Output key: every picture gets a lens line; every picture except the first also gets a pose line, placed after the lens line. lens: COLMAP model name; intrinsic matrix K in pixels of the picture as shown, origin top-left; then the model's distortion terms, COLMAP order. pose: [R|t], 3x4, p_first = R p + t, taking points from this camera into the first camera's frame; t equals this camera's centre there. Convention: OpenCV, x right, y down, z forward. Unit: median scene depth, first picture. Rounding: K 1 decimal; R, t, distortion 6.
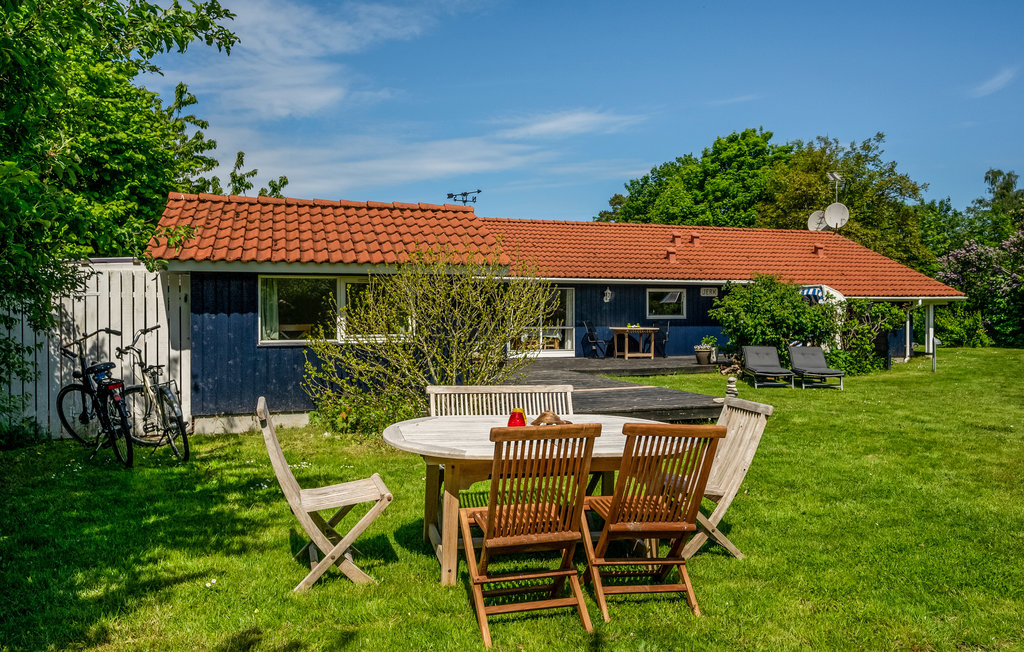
lens RADIAL K [[692.6, 0, 512.0], [0, 692.6, 326.0], [0, 0, 1]] dist [-0.001316, 0.001133]
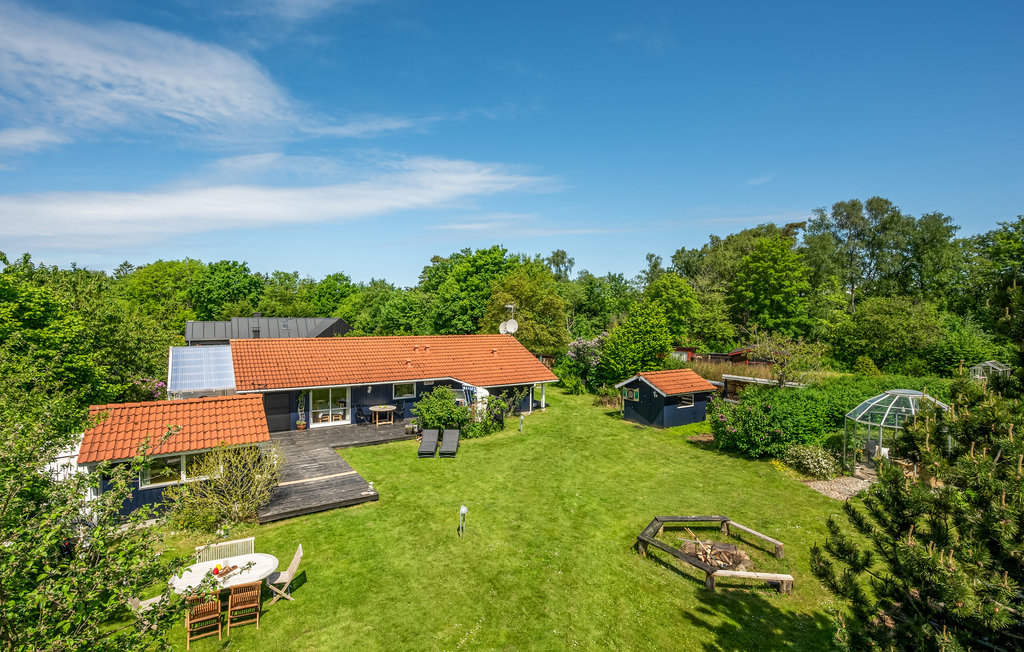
lens RADIAL K [[486.1, 0, 512.0], [0, 486.1, 326.0], [0, 0, 1]] dist [-0.000347, -0.000103]
pose [[0.967382, 0.000547, 0.253321, 0.135380], [-0.006086, 0.999759, 0.021083, -0.187005], [-0.253249, -0.021937, 0.967153, -0.271338]]
